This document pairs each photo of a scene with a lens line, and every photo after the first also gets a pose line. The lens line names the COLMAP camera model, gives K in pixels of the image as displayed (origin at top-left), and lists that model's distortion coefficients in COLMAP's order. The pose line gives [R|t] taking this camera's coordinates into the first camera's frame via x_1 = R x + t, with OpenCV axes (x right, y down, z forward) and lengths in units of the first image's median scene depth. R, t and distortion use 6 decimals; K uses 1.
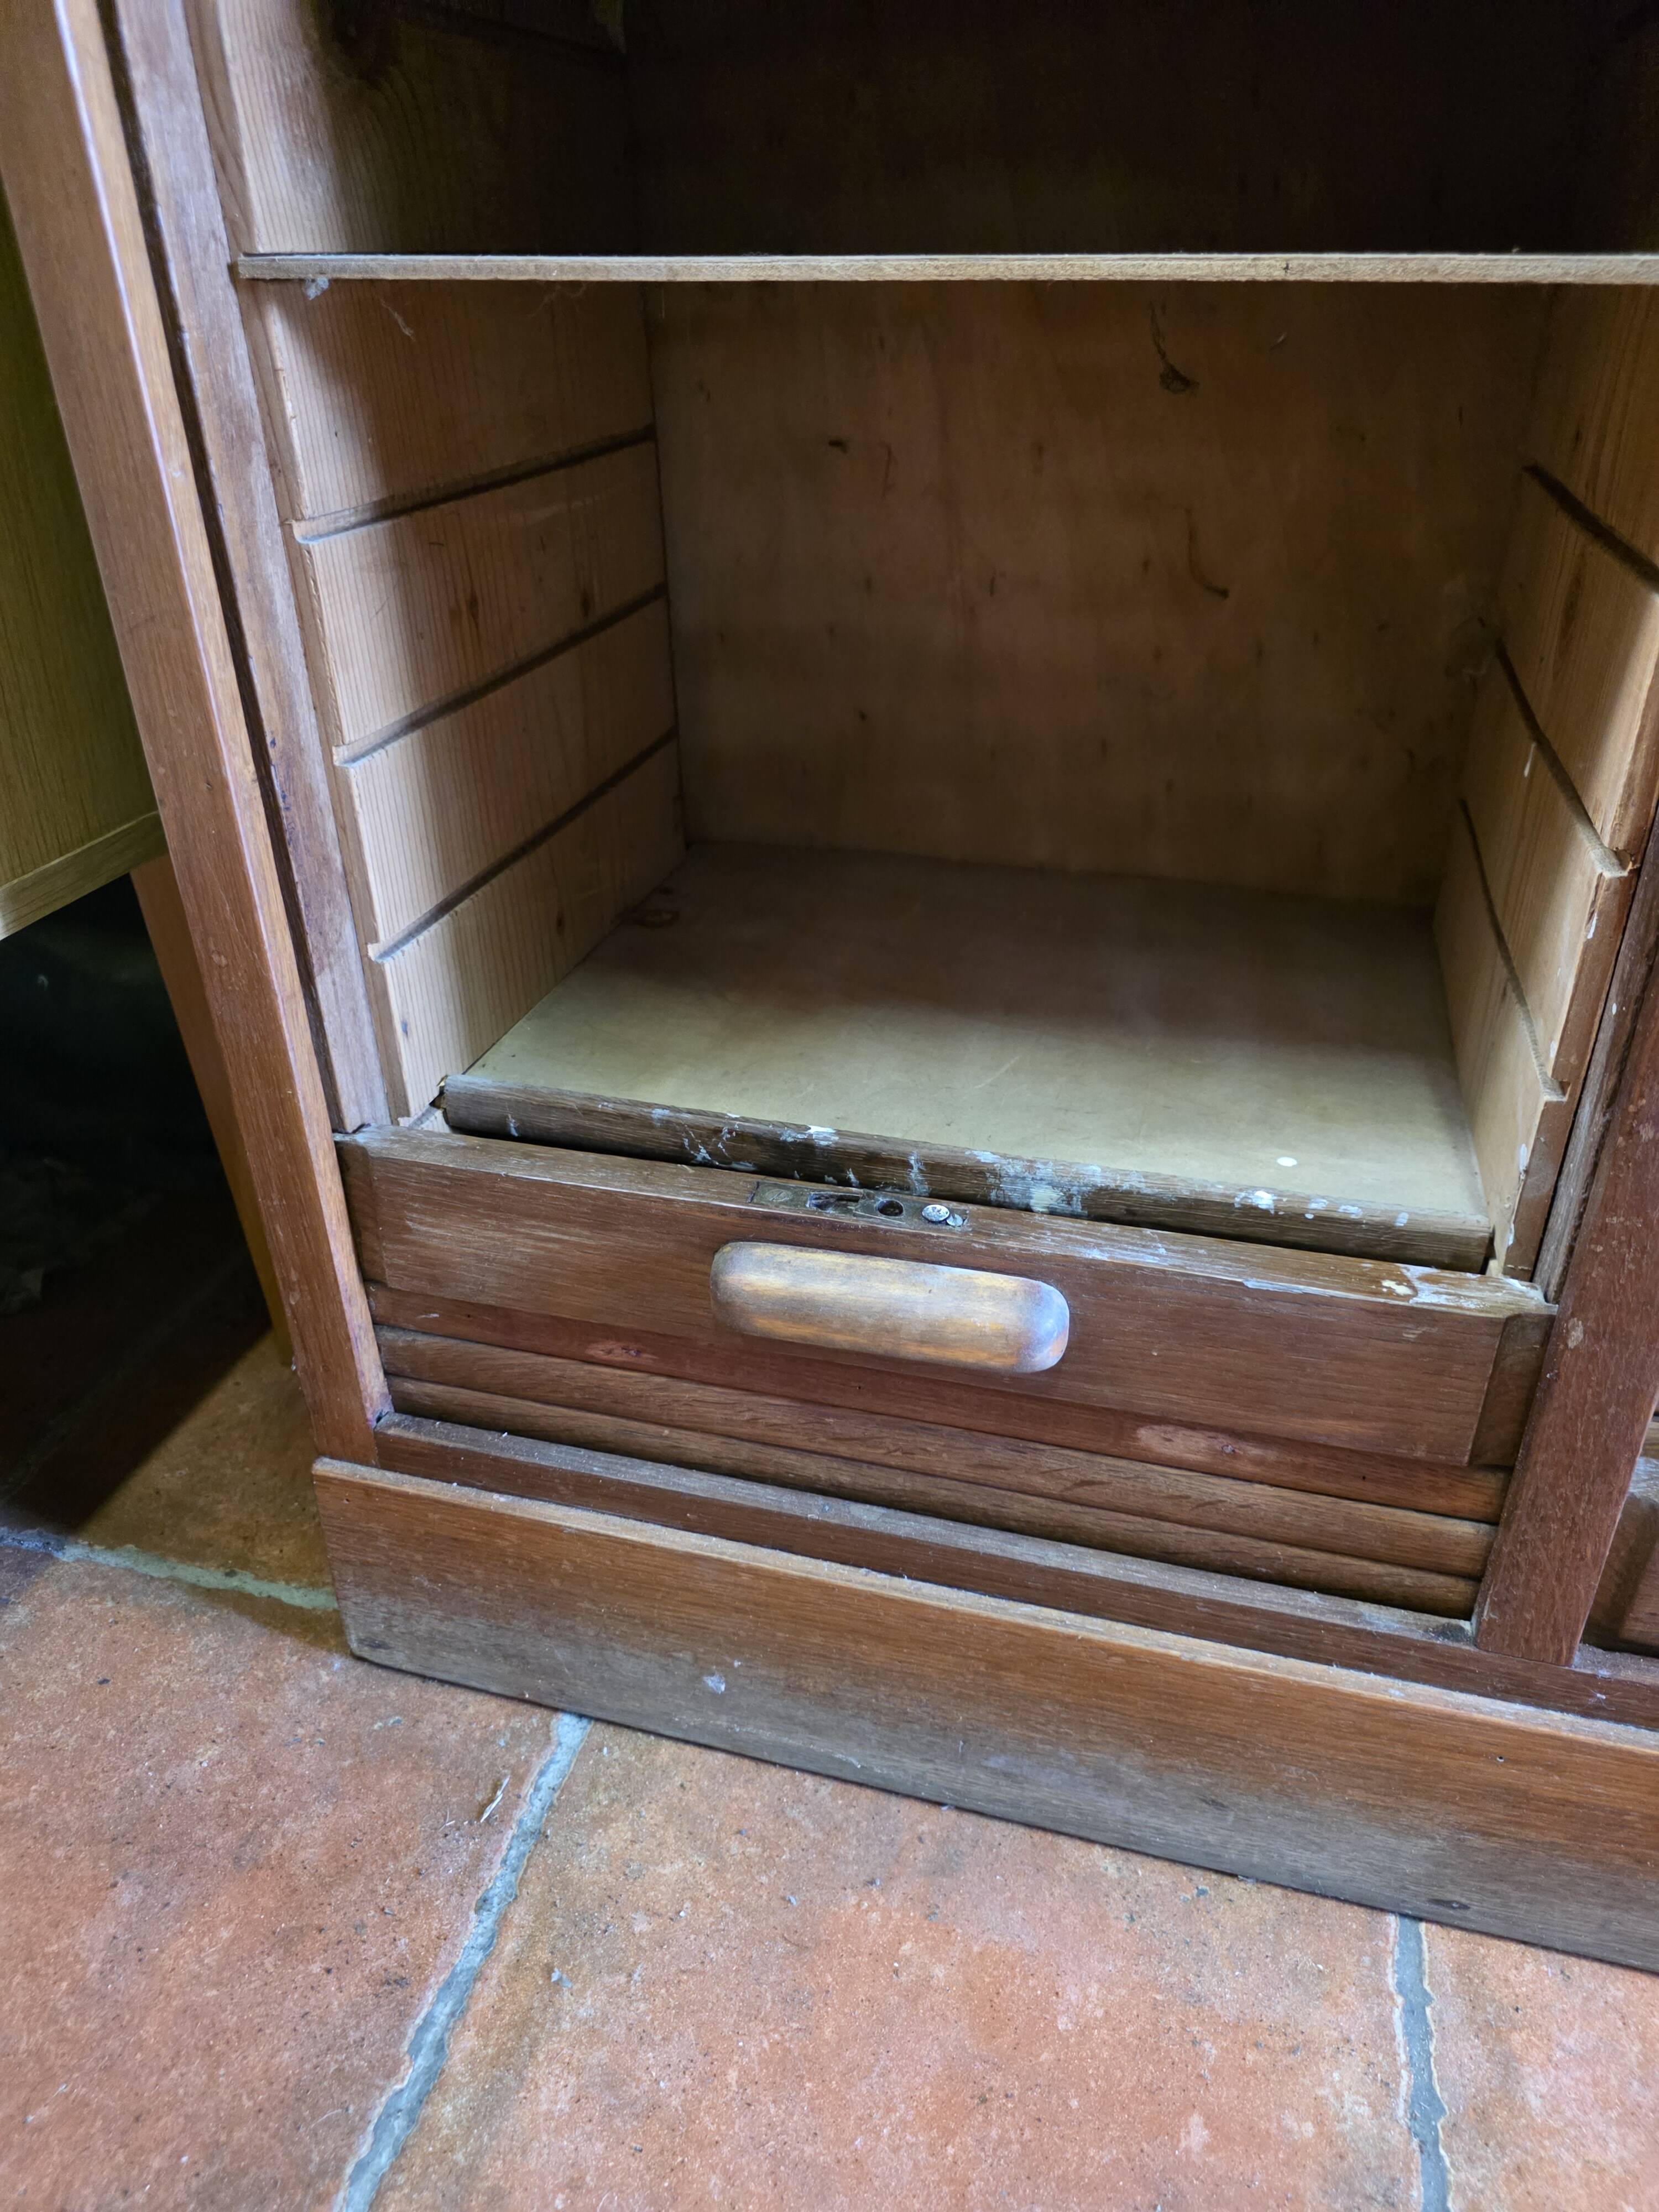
lens RADIAL K [[1544.5, 0, 835.5], [0, 1544.5, 1110.7], [0, 0, 1]] dist [0.032153, -0.039181]
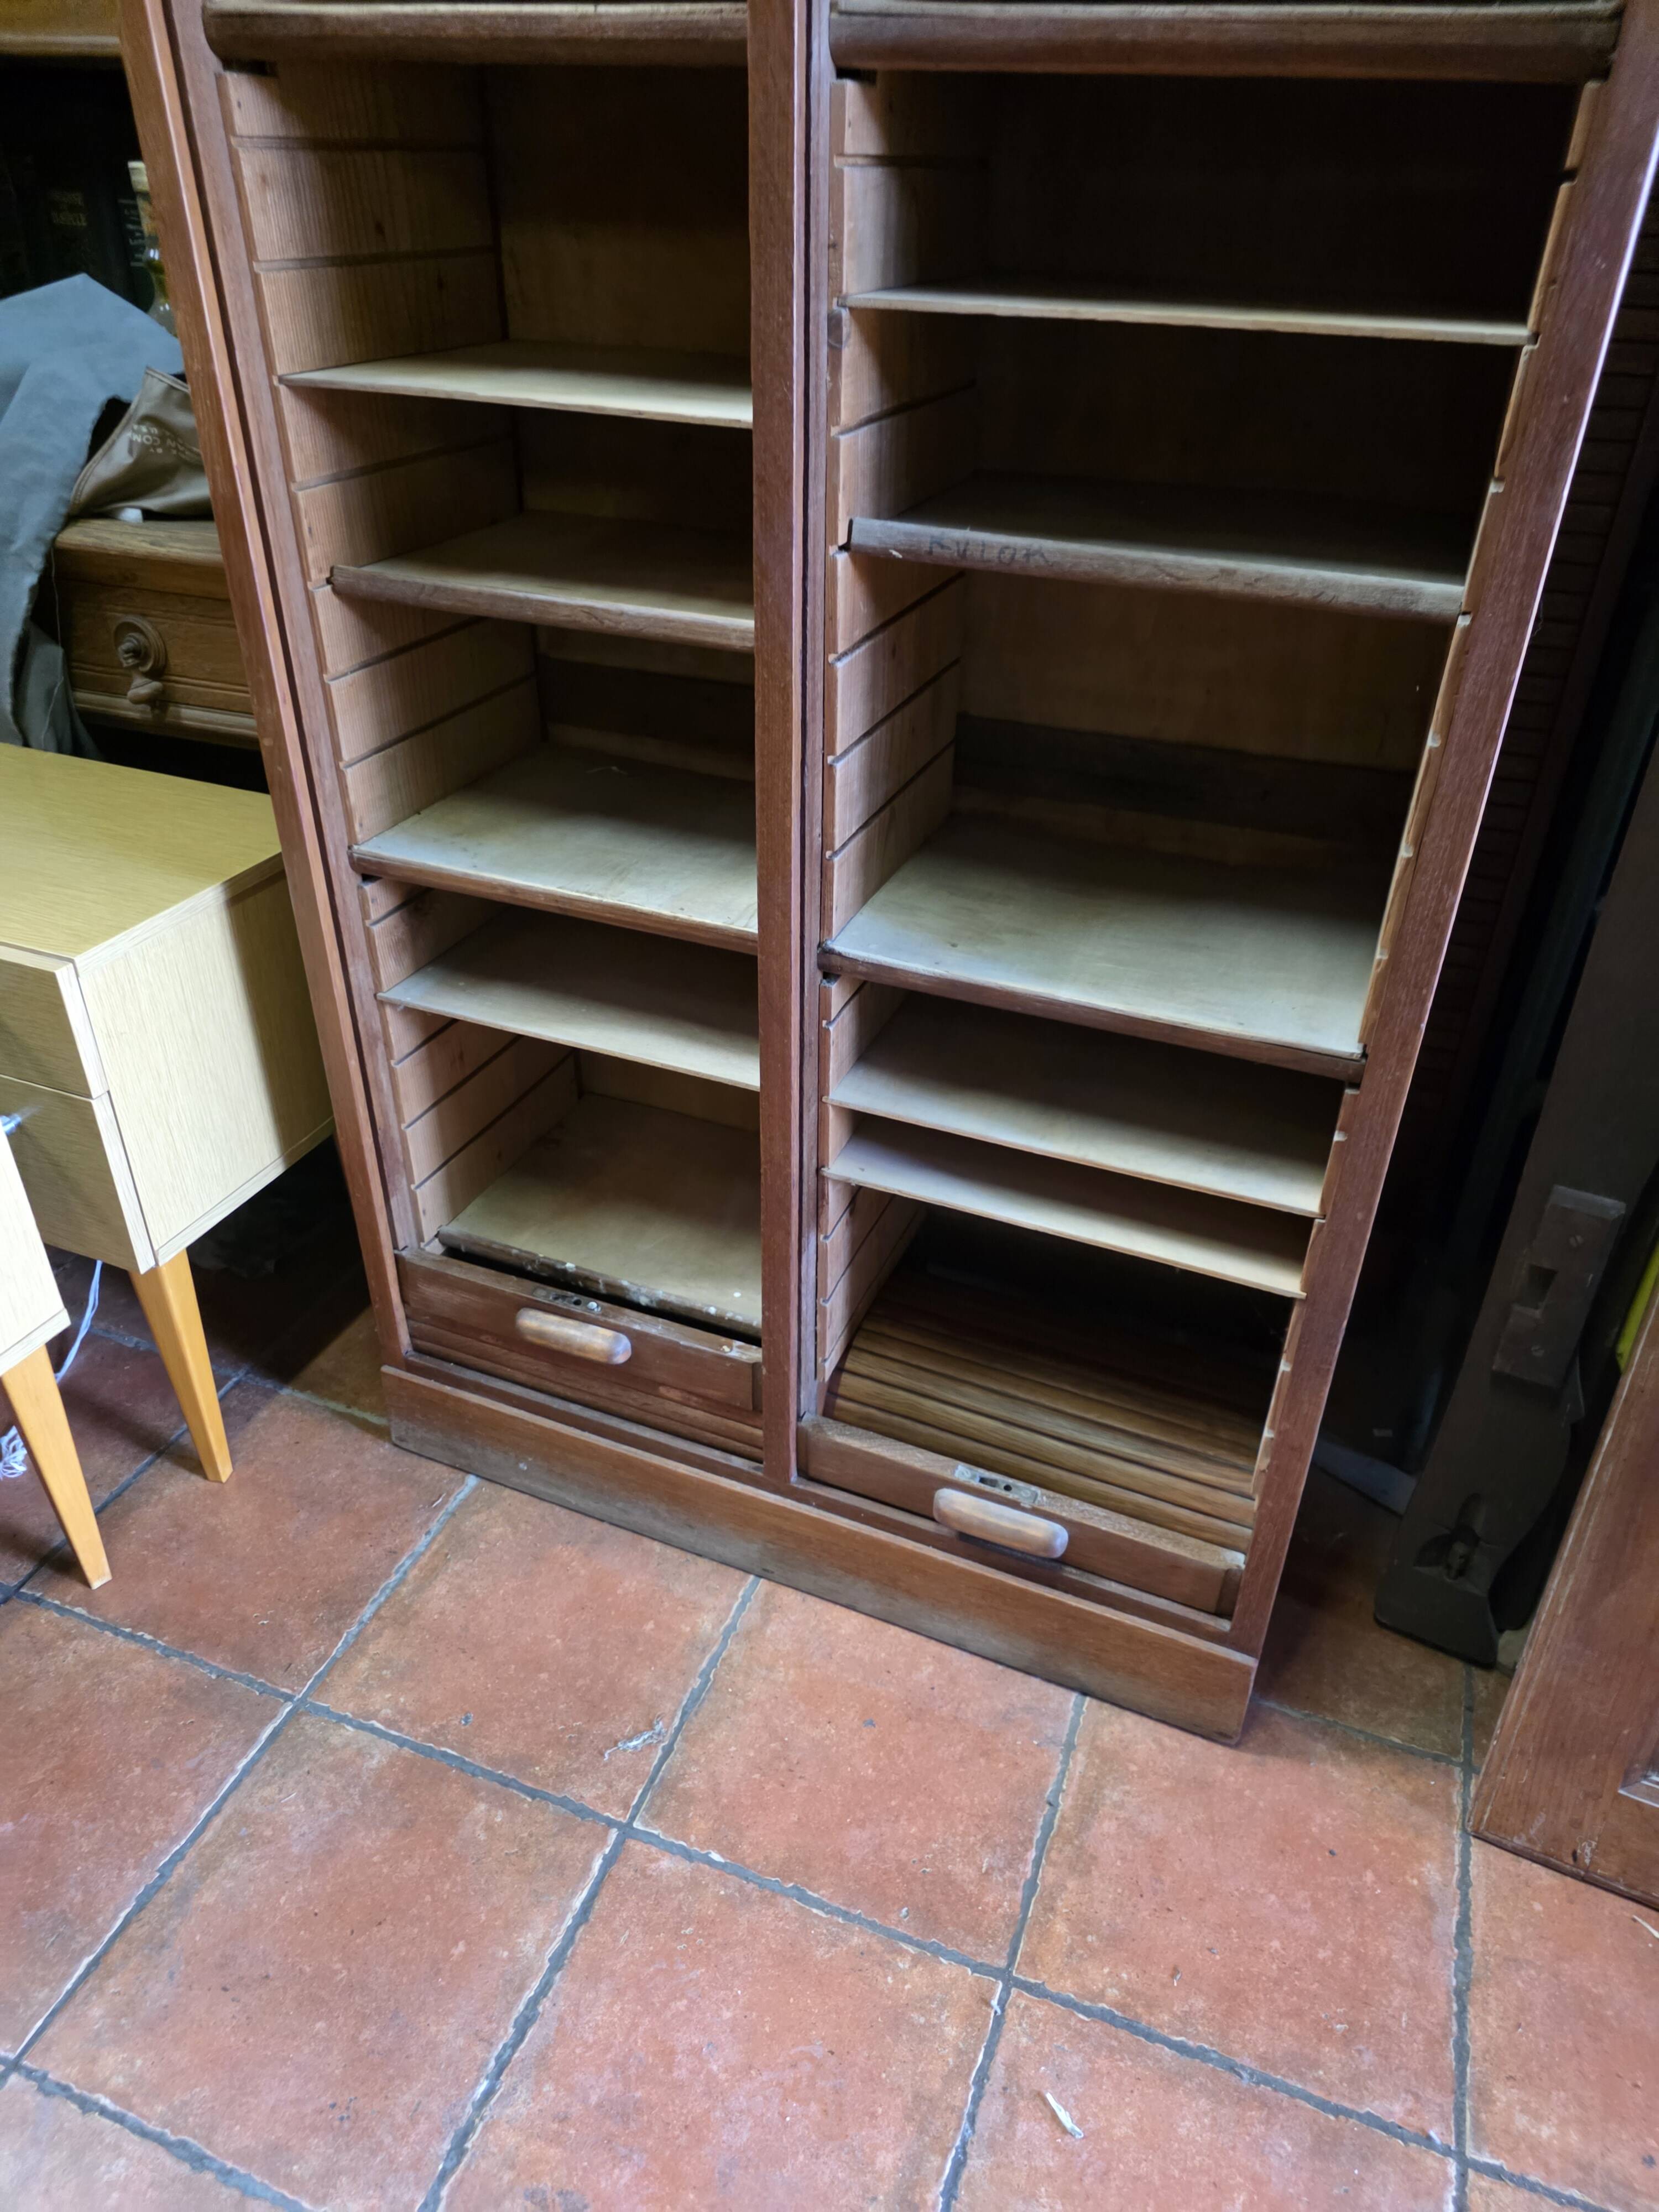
lens RADIAL K [[1507.9, 0, 801.5], [0, 1507.9, 1135.6], [0, 0, 1]] dist [0.039835, -0.031603]
pose [[0.990612, 0.091865, -0.101240, 0.623927], [-0.085986, 0.994428, 0.060984, -0.400288], [0.106278, -0.051706, 0.992991, -1.526611]]
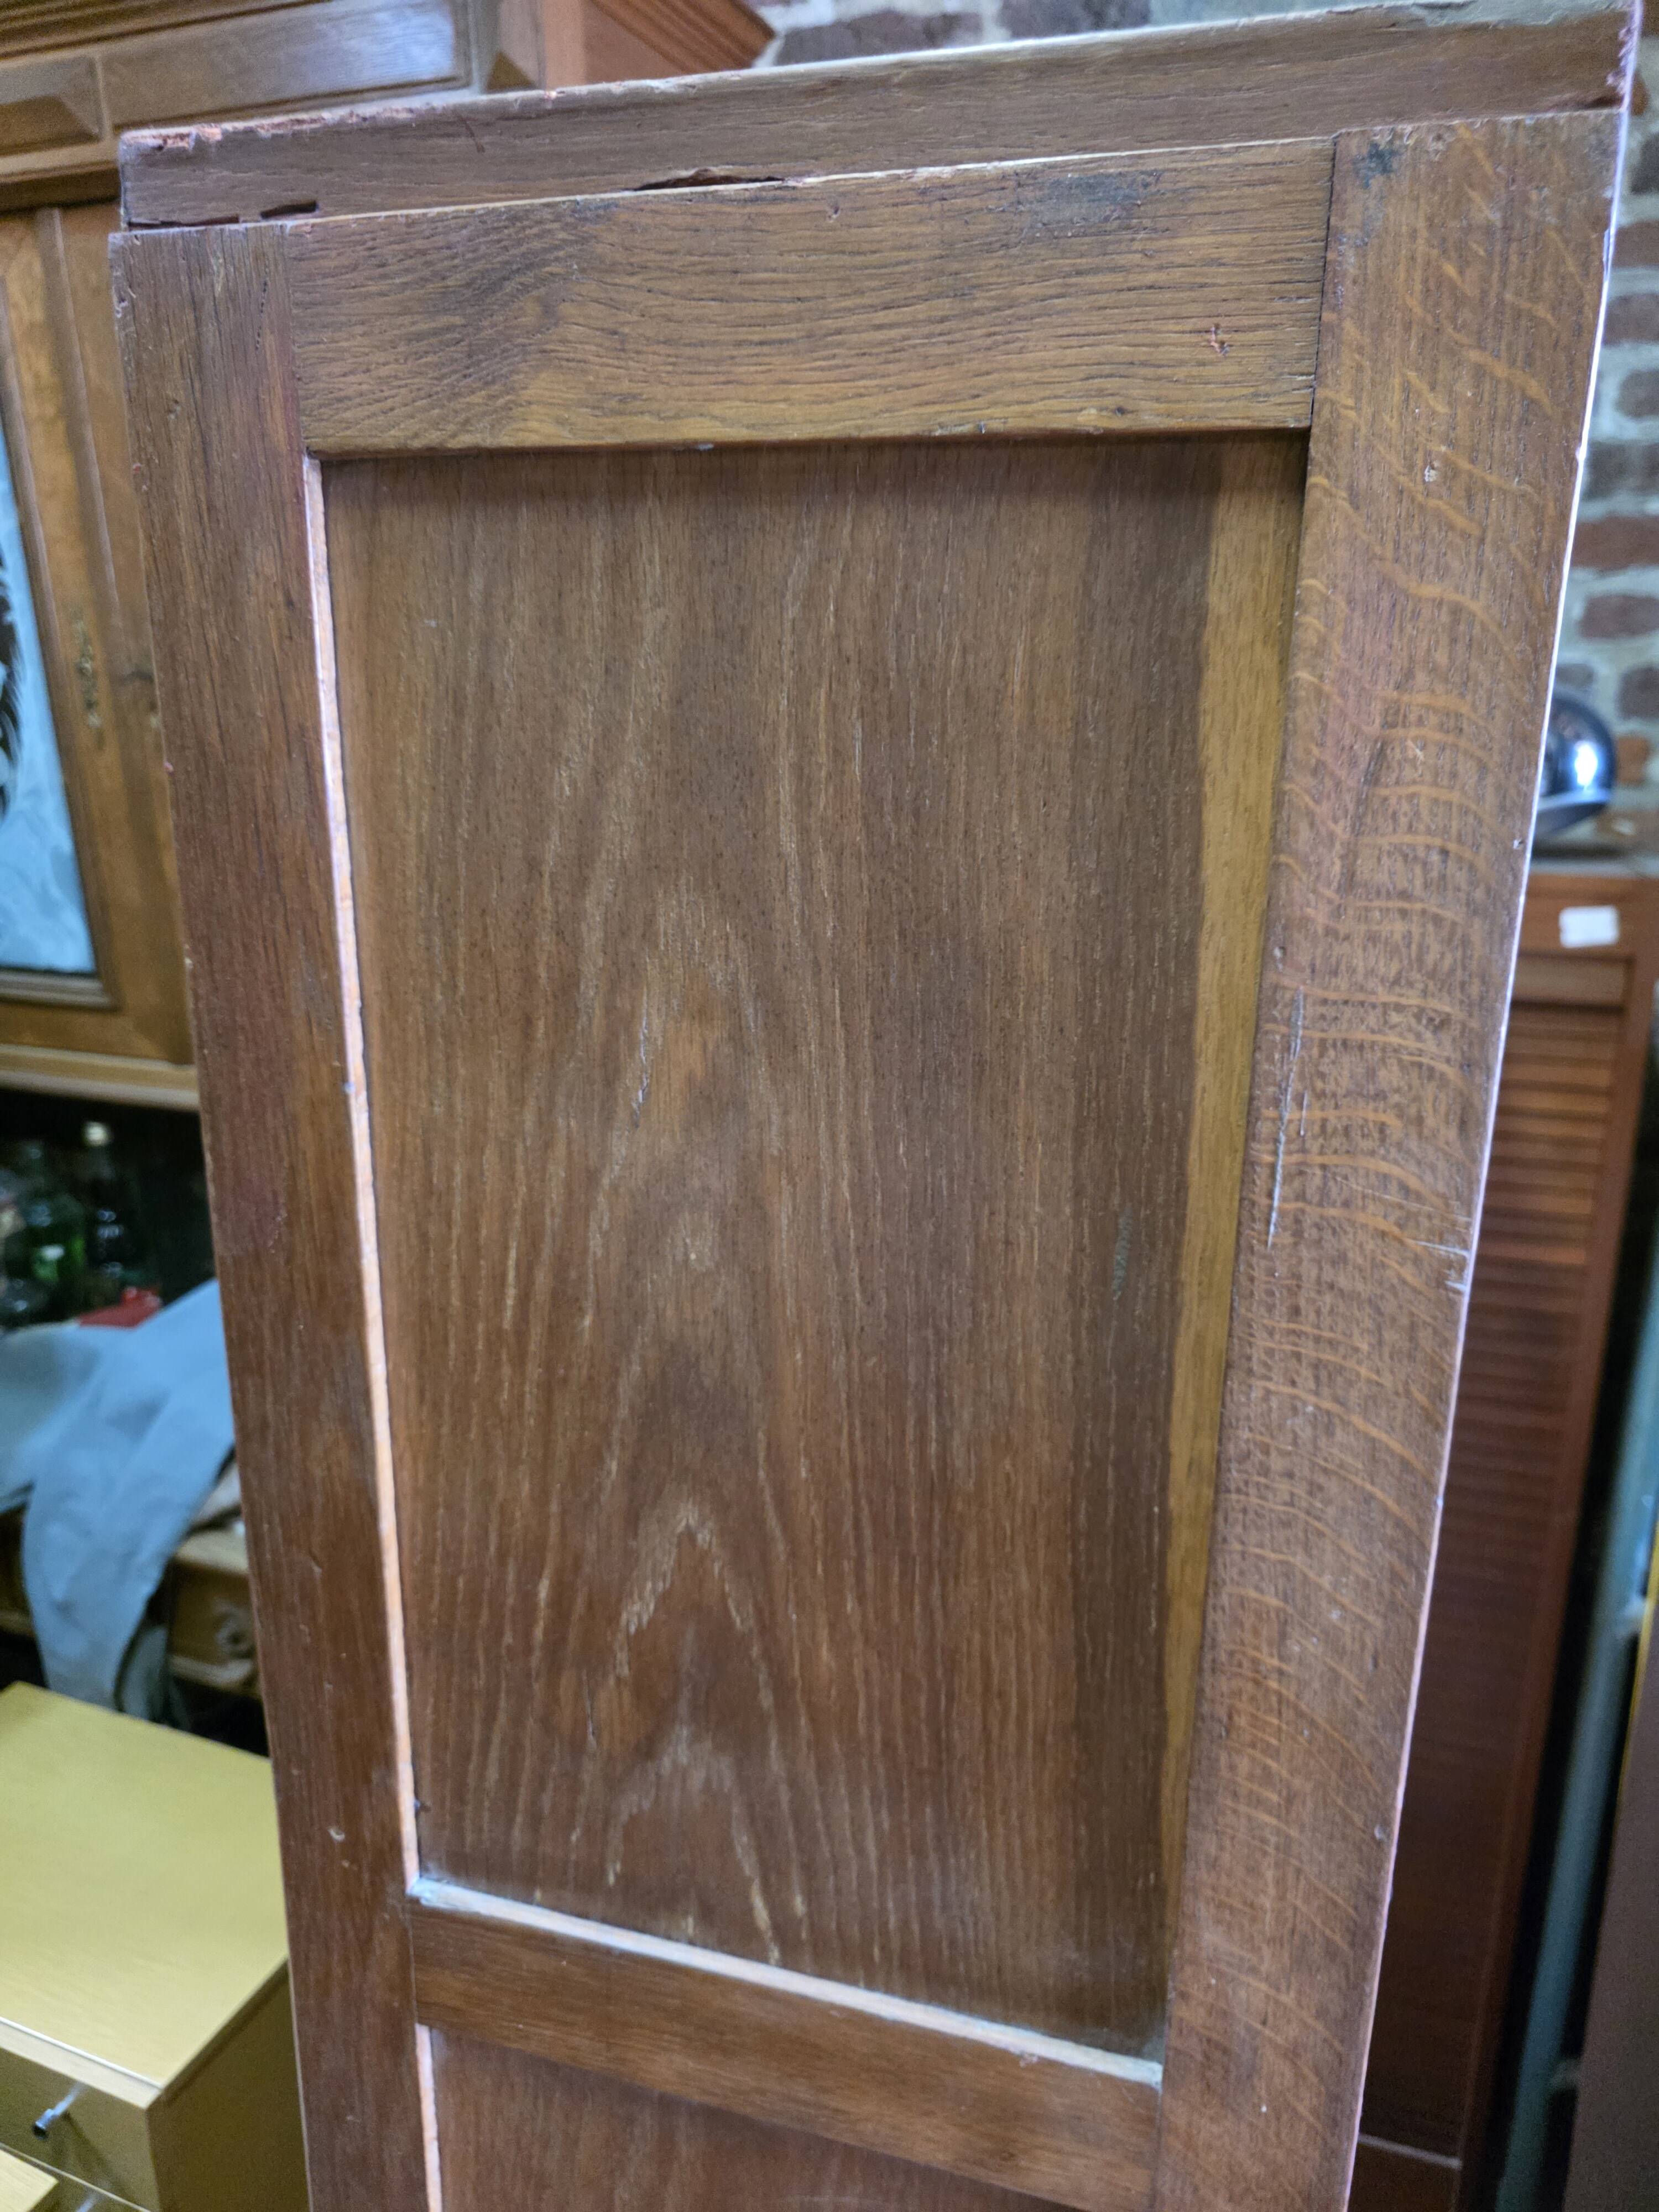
lens RADIAL K [[1529.3, 0, 839.8], [0, 1529.3, 1134.4], [0, 0, 1]] dist [0.006729, -0.002749]
pose [[0.993134, 0.041302, -0.109447, 0.564868], [-0.066927, 0.967960, -0.242022, -1.275214], [0.095945, 0.247685, 0.964078, -1.929713]]
